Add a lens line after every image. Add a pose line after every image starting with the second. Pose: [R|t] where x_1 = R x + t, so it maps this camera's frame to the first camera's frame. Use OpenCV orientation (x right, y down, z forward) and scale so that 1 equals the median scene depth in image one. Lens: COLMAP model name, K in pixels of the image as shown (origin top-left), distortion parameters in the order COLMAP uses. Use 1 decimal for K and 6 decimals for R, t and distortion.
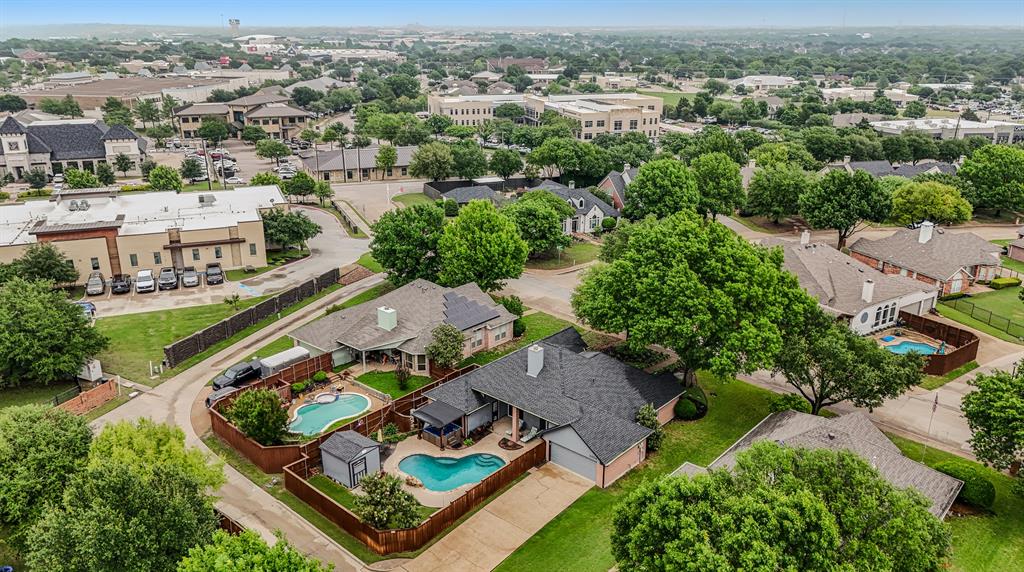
lens RADIAL K [[783.7, 0, 512.0], [0, 783.7, 286.0], [0, 0, 1]] dist [0.079355, -0.003528]
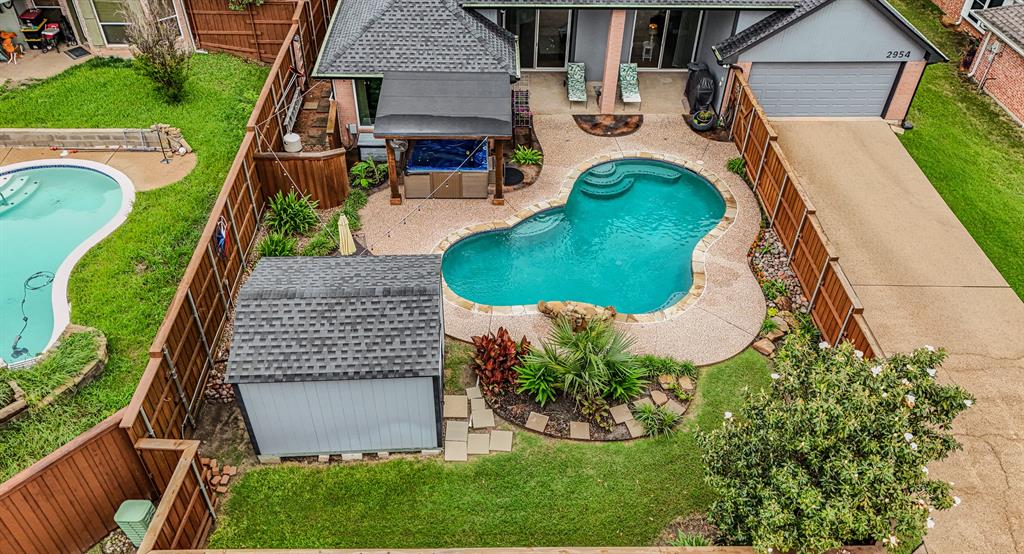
lens RADIAL K [[774.1, 0, 522.6], [0, 774.1, 288.9], [0, 0, 1]] dist [0.105366, -0.117666]
pose [[0.701696, -0.438116, 0.561851, -0.256785], [0.201762, 0.878499, 0.433049, 0.094789], [-0.683312, -0.190509, 0.704834, 0.700845]]
